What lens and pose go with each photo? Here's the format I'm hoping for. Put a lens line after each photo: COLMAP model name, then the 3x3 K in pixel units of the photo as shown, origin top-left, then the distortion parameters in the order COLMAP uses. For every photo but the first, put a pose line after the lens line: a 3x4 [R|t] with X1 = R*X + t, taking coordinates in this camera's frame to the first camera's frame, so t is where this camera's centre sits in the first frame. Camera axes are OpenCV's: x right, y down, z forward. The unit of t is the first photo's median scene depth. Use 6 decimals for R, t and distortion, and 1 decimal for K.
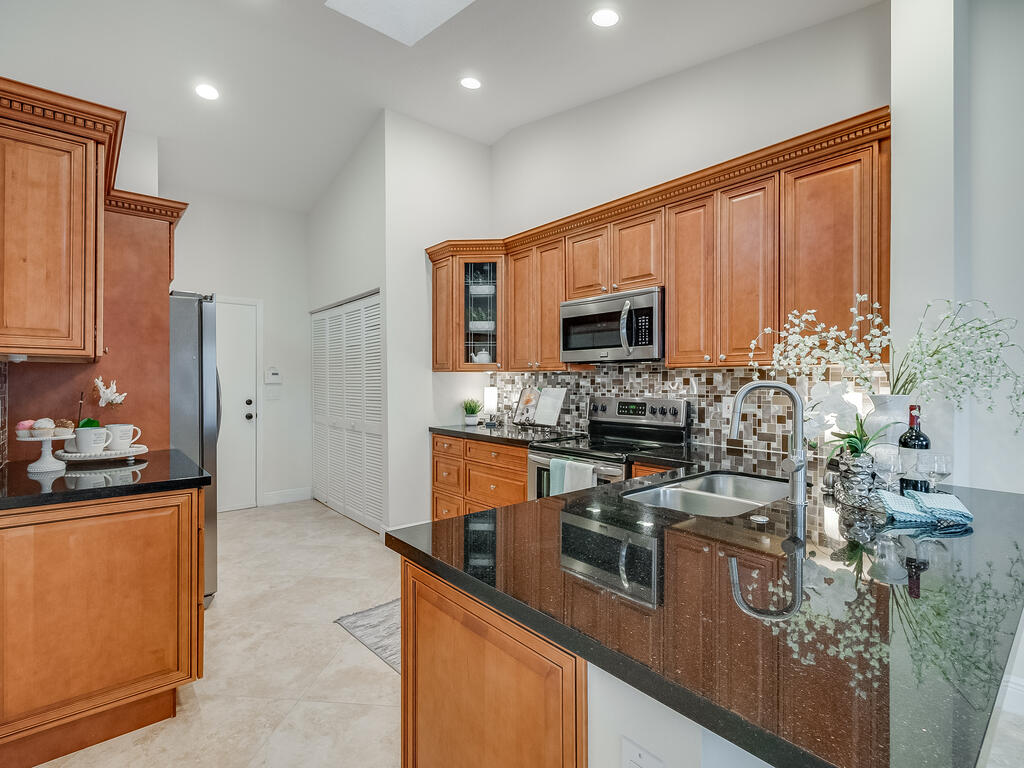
lens RADIAL K [[498.7, 0, 515.9], [0, 498.7, 386.0], [0, 0, 1]] dist [0.020389, 0.000991]
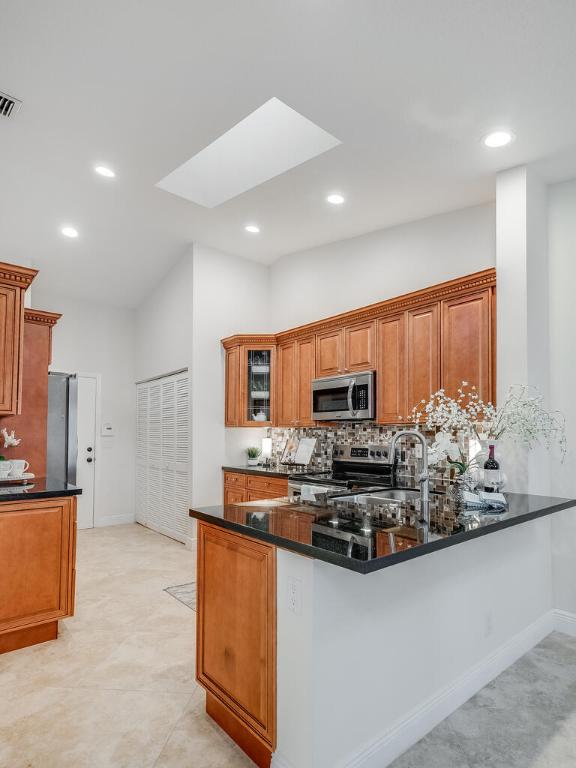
lens RADIAL K [[441.3, 0, 308.0], [0, 441.3, 429.0], [0, 0, 1]] dist [0.032995, 0.000428]
pose [[0.999986, 0.005078, 0.001198, 0.086289], [-0.005038, 0.999505, -0.031055, 0.019337], [-0.001355, 0.031048, 0.999517, -0.320790]]
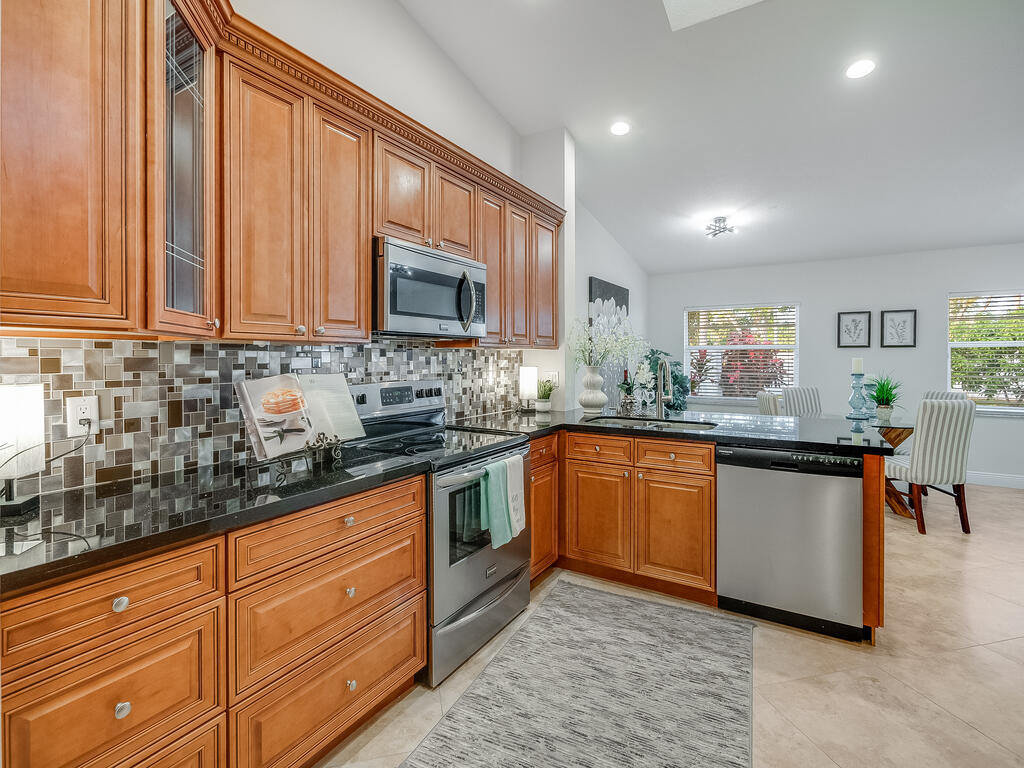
lens RADIAL K [[472.8, 0, 527.6], [0, 472.8, 357.7], [0, 0, 1]] dist [-0.001204, 0.001157]
pose [[-0.323501, -0.003538, 0.946221, -0.591685], [0.005245, 0.999971, 0.005532, -0.019509], [-0.946213, 0.006752, -0.323473, 1.144231]]
